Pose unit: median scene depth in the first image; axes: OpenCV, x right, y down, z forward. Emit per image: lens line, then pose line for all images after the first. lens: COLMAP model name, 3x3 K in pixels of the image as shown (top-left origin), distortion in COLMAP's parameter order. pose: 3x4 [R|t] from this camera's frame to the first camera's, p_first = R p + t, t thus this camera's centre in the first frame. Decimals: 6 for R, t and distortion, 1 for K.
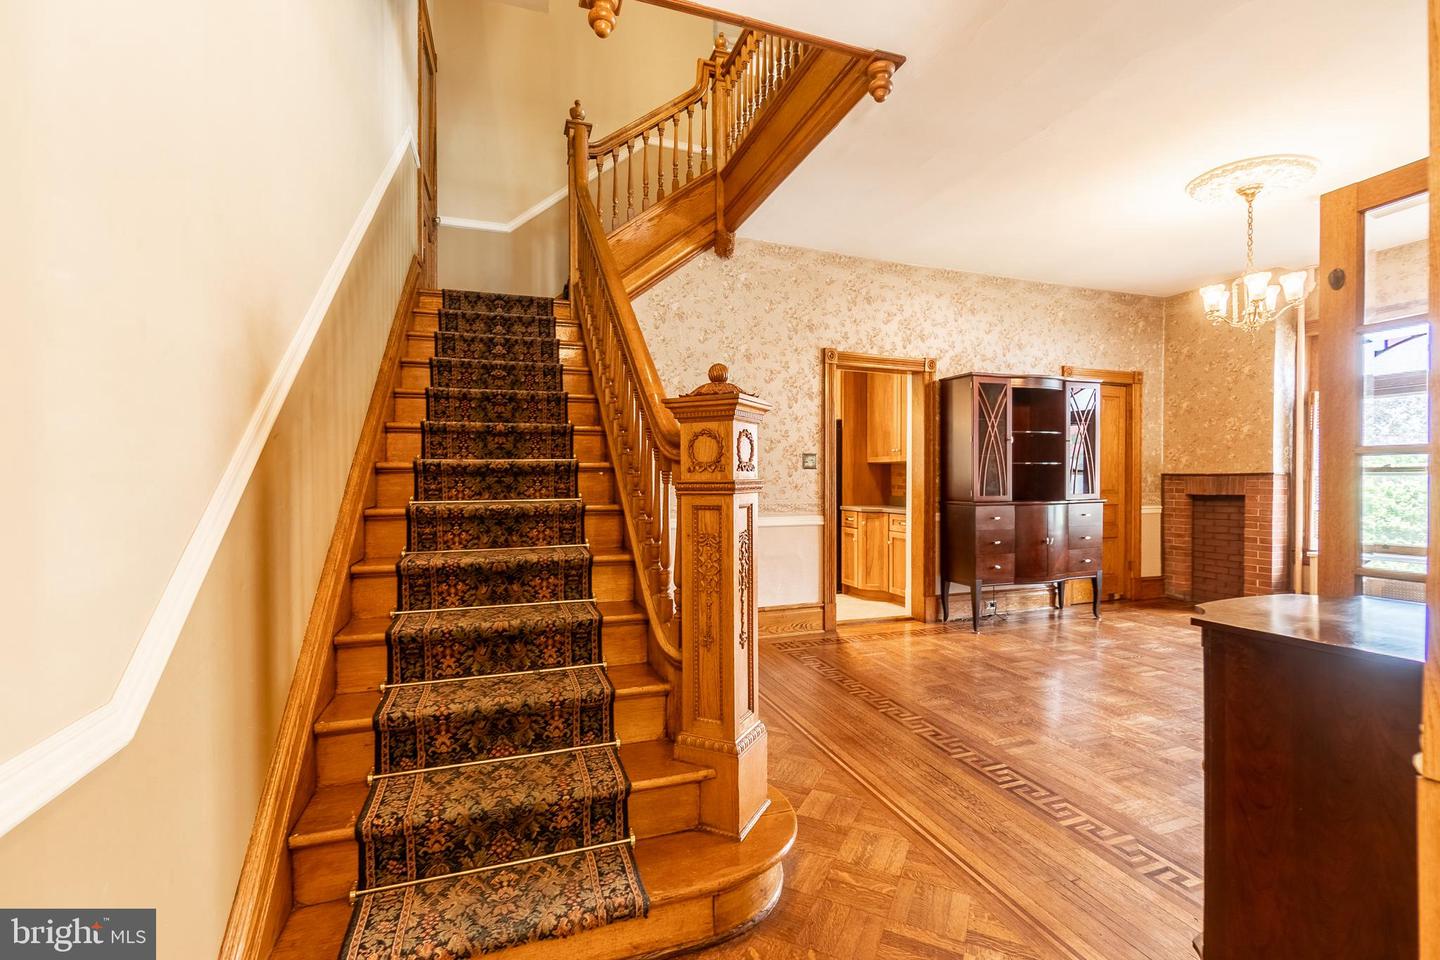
lens RADIAL K [[630.1, 0, 722.3], [0, 630.1, 482.2], [0, 0, 1]] dist [0.001617, 0.000111]
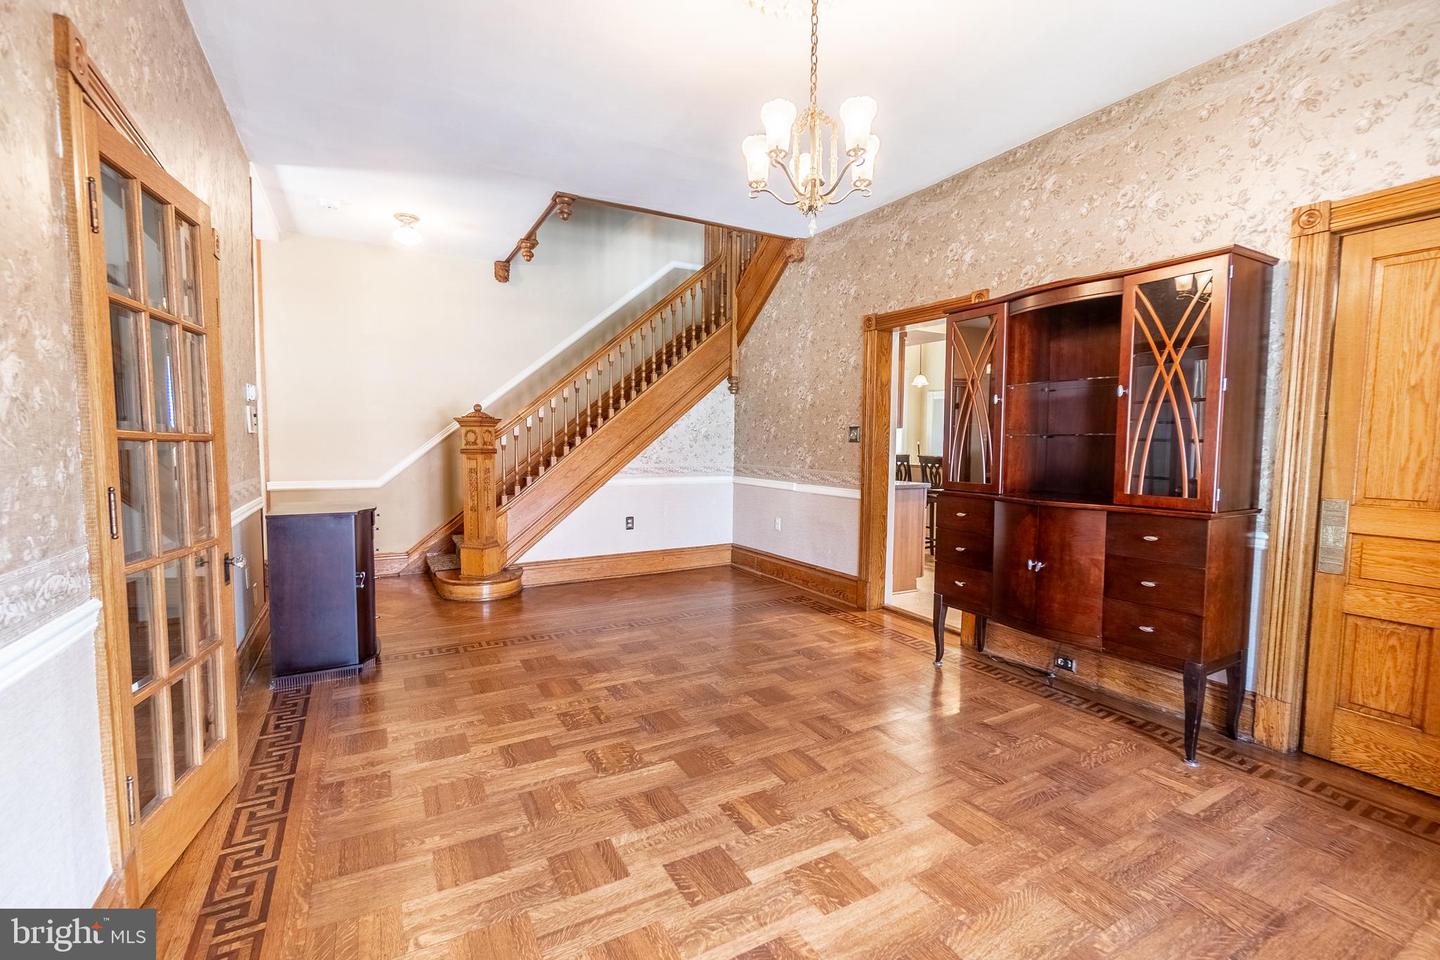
lens RADIAL K [[630.1, 0, 722.3], [0, 630.1, 482.2], [0, 0, 1]] dist [0.001617, 0.000111]
pose [[0.180451, 0.062910, -0.981570, 0.912577], [-0.007362, 0.998011, 0.062610, -0.015591], [0.983556, -0.004072, 0.180556, 0.517613]]
